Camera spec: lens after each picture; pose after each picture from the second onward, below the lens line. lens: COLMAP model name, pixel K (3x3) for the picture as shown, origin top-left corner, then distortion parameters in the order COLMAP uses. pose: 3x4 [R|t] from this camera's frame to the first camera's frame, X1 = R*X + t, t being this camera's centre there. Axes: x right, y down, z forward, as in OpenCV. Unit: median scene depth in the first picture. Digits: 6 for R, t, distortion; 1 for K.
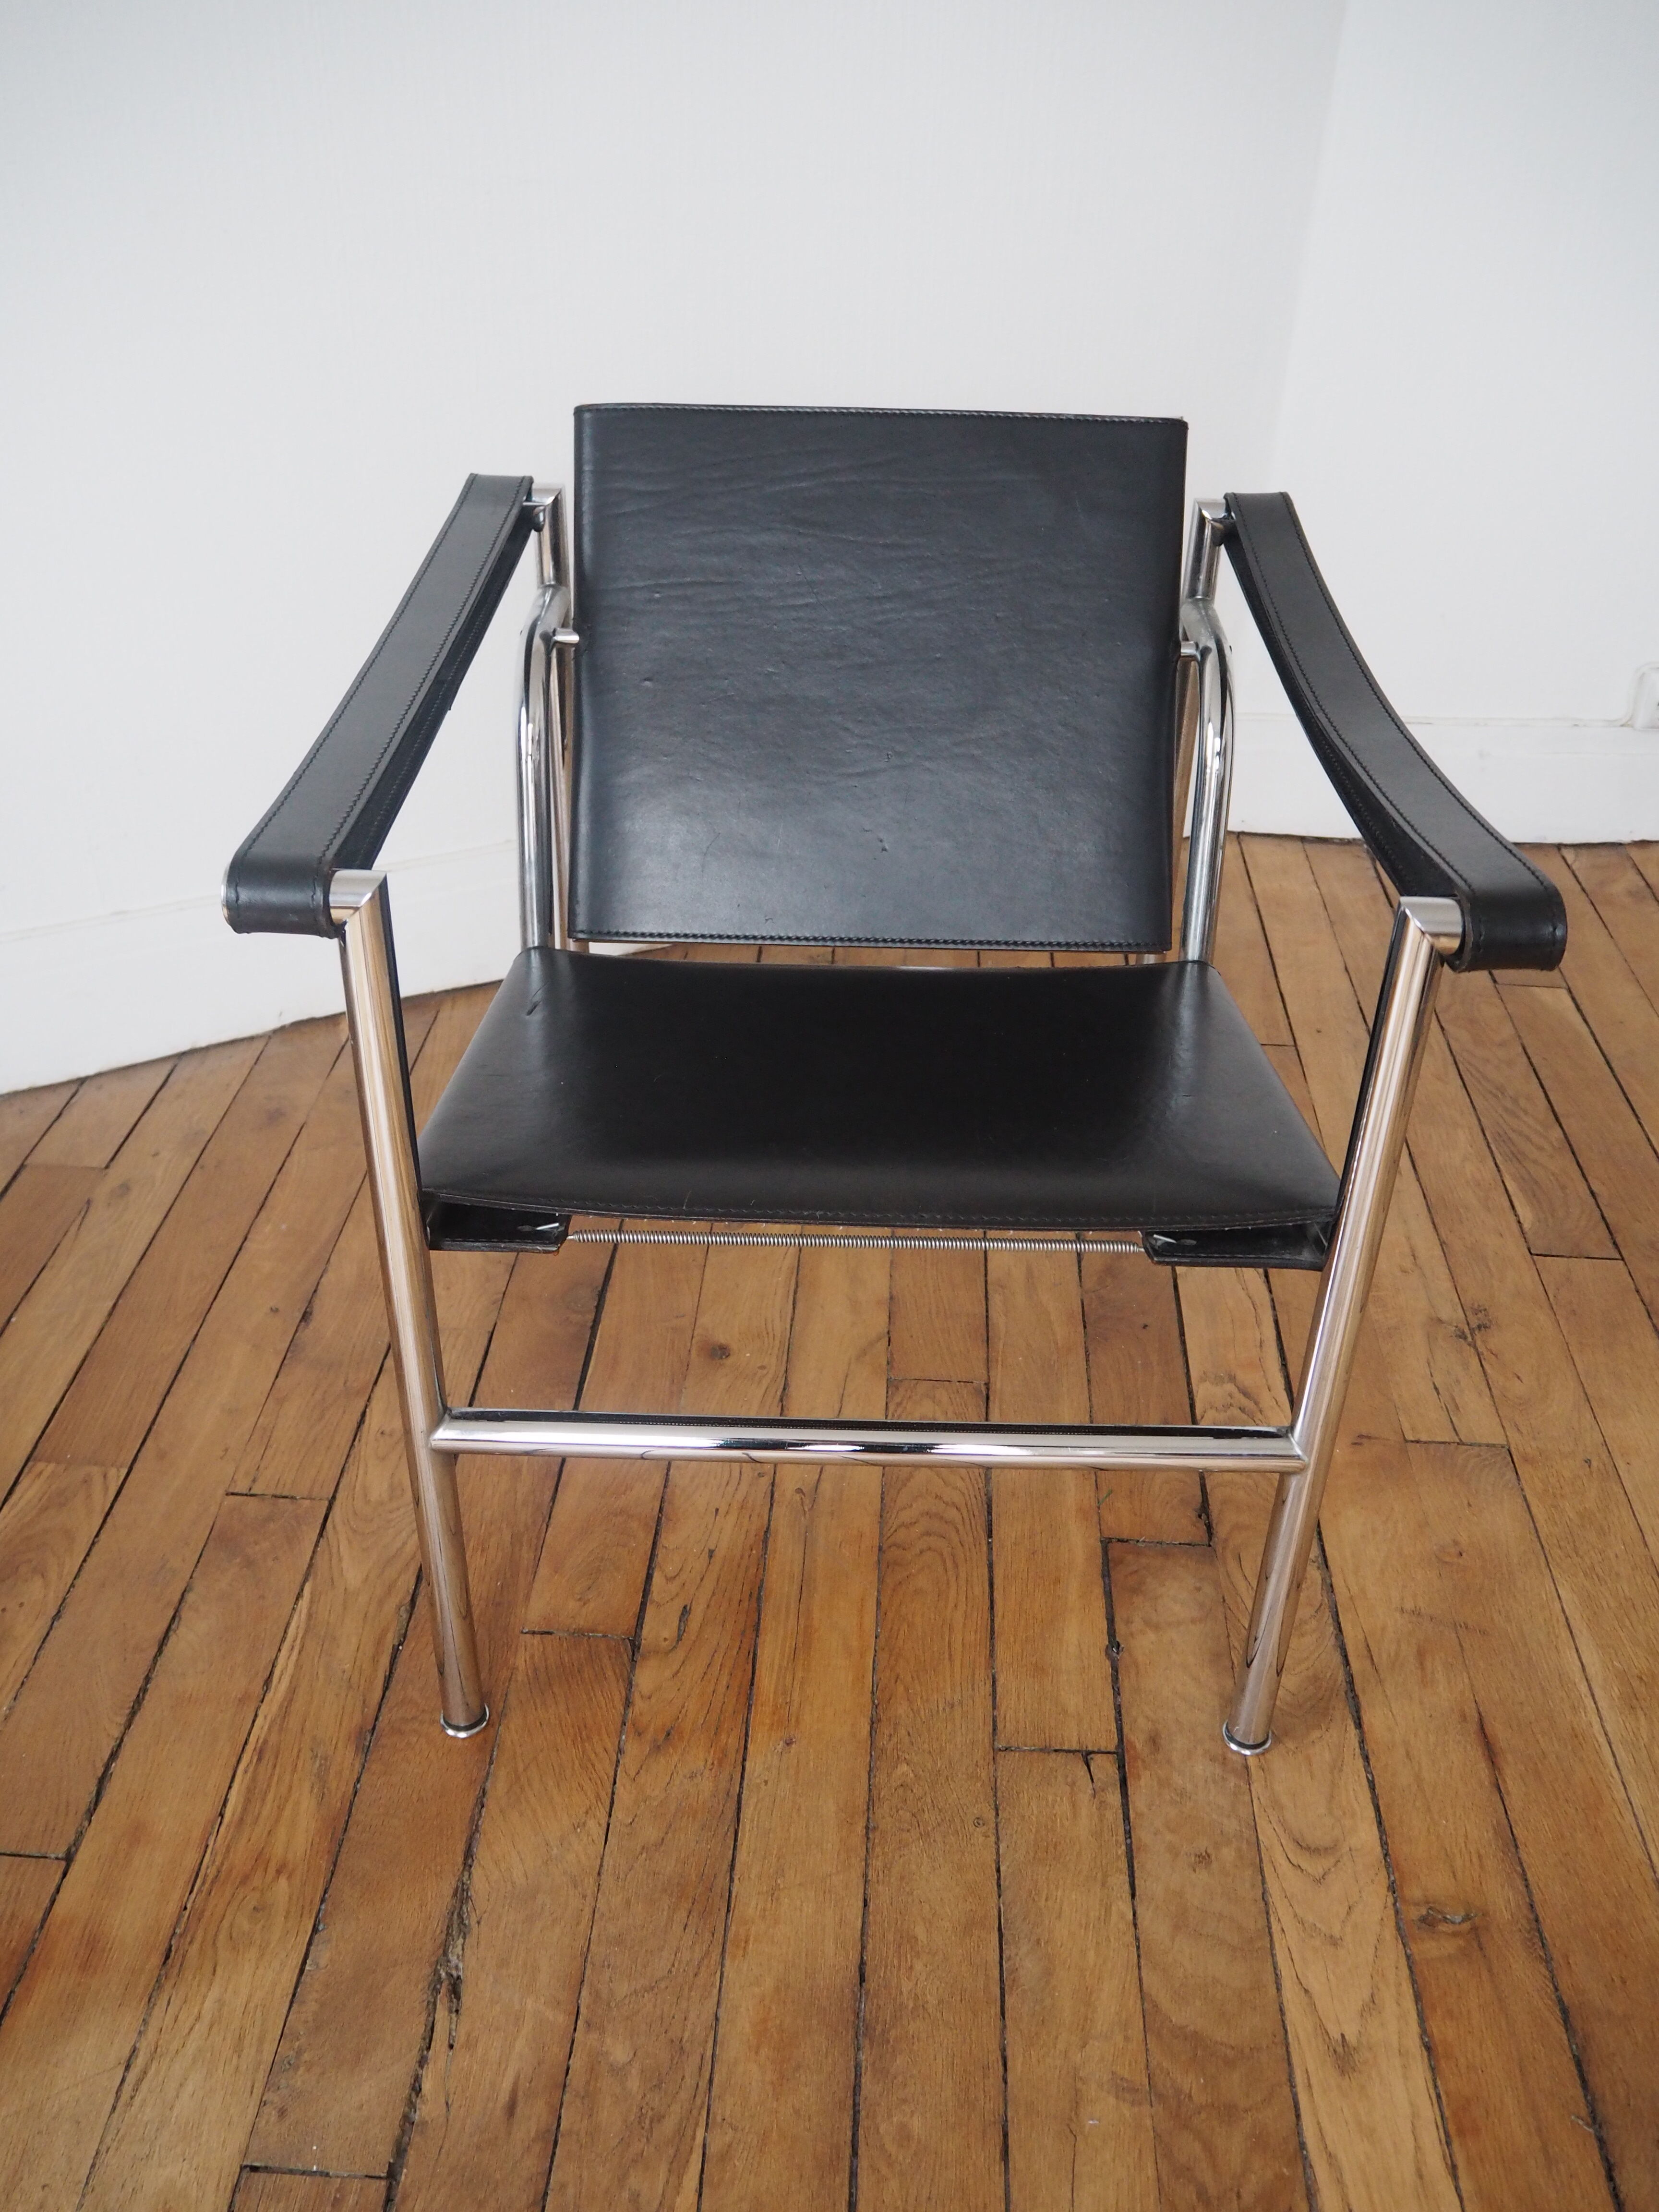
lens RADIAL K [[1858.0, 0, 817.2], [0, 1858.0, 1105.8], [0, 0, 1]] dist [-0.046433, 0.016111]
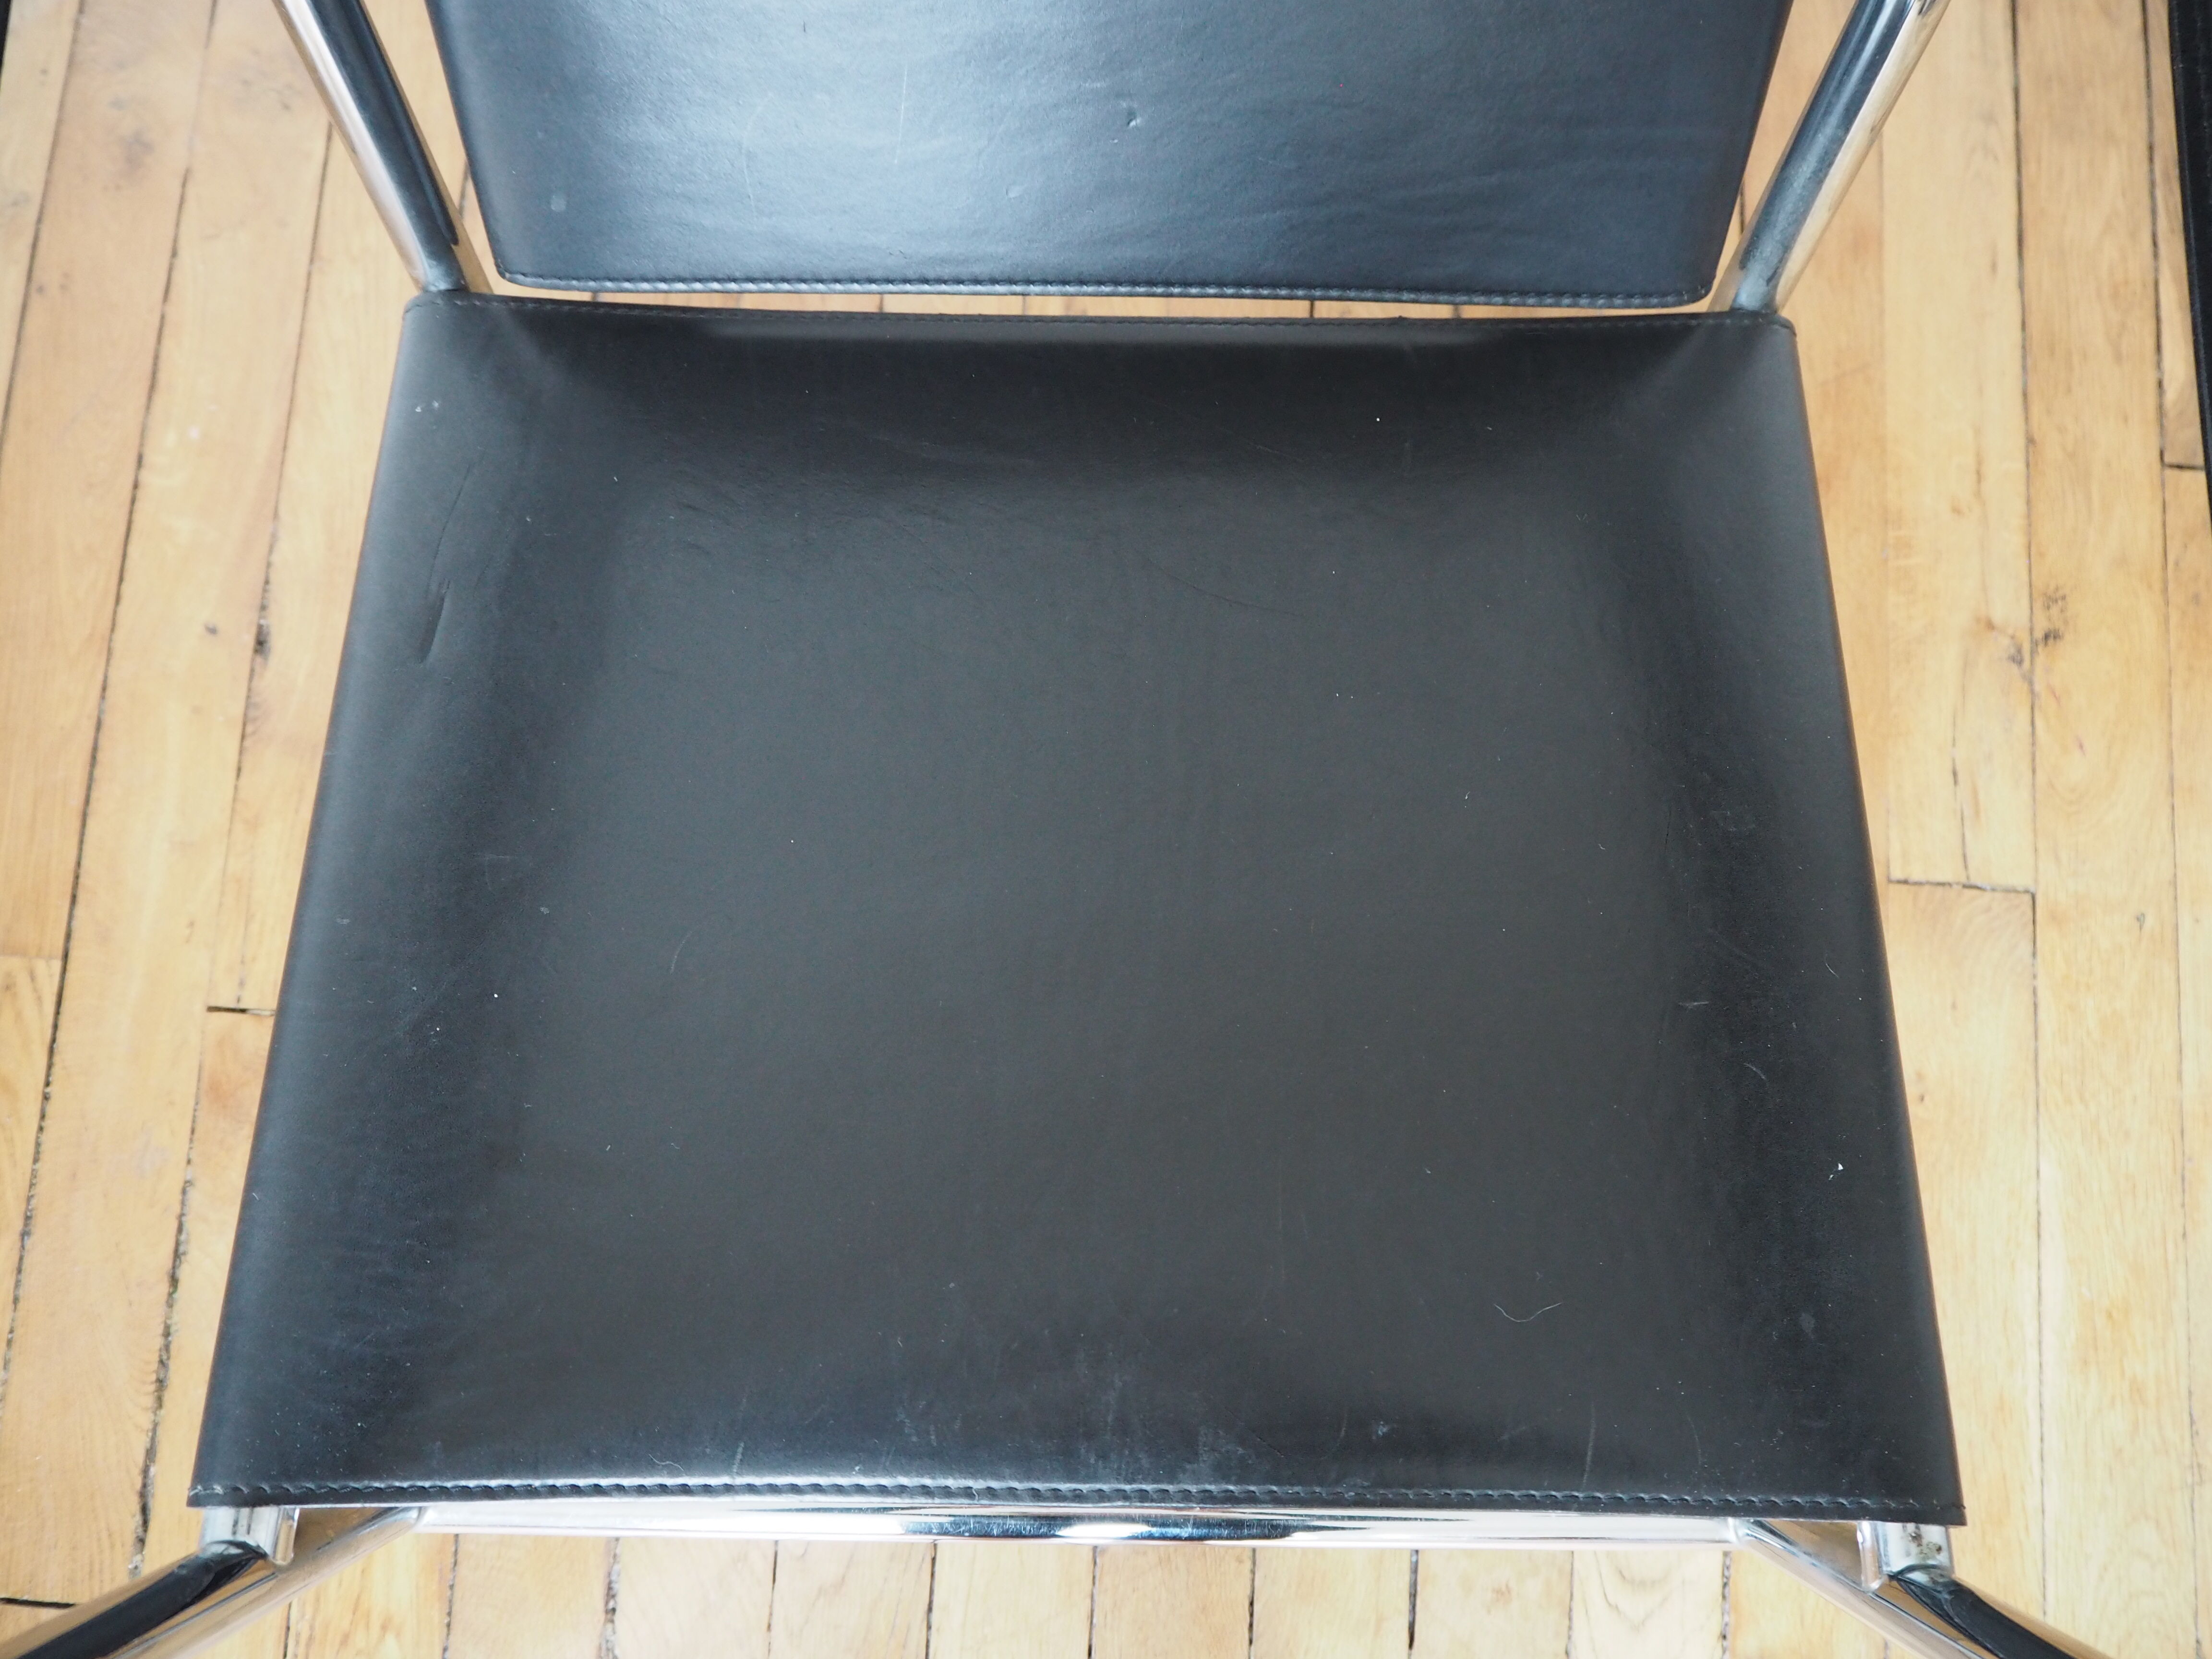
lens RADIAL K [[1864.8, 0, 1106.0], [0, 1864.8, 829.5], [0, 0, 1]] dist [-0.040440, 0.008559]
pose [[0.999963, -0.000353, -0.008598, 0.037866], [0.006472, 0.689297, 0.724450, -0.401517], [0.005671, -0.724479, 0.689274, 0.639201]]
